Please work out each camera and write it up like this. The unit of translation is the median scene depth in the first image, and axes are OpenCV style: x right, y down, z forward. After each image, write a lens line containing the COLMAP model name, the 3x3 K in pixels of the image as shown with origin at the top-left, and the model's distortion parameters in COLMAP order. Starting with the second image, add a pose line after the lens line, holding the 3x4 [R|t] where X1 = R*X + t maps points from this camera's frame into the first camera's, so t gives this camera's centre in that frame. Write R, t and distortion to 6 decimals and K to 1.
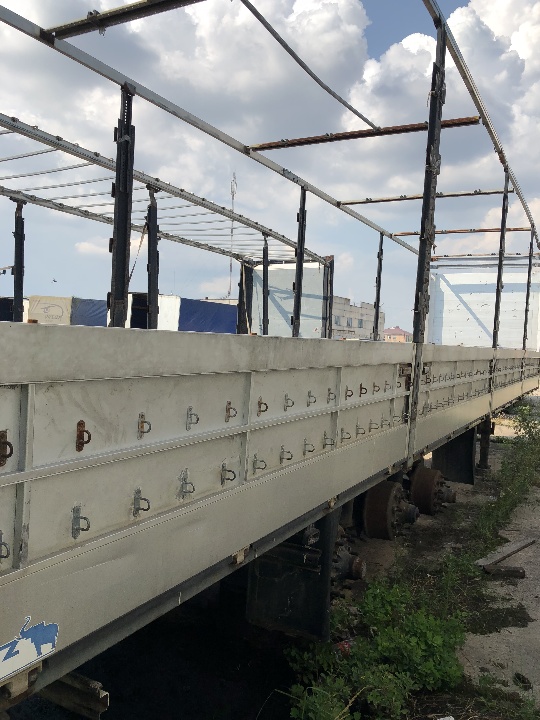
lens RADIAL K [[595.0, 0, 270.0], [0, 595.0, 360.0], [0, 0, 1]] dist [0.004567, -0.049365]
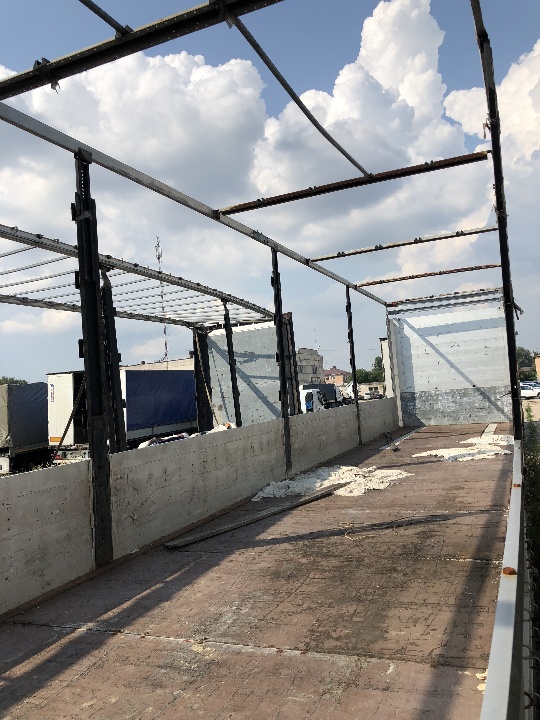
lens RADIAL K [[590.3, 0, 270.0], [0, 590.3, 360.0], [0, 0, 1]] dist [0.004274, -0.085424]
pose [[0.986863, -0.121001, 0.107051, -0.059031], [0.129725, 0.988426, -0.078652, -0.047030], [-0.096295, 0.091506, 0.991138, 0.112971]]
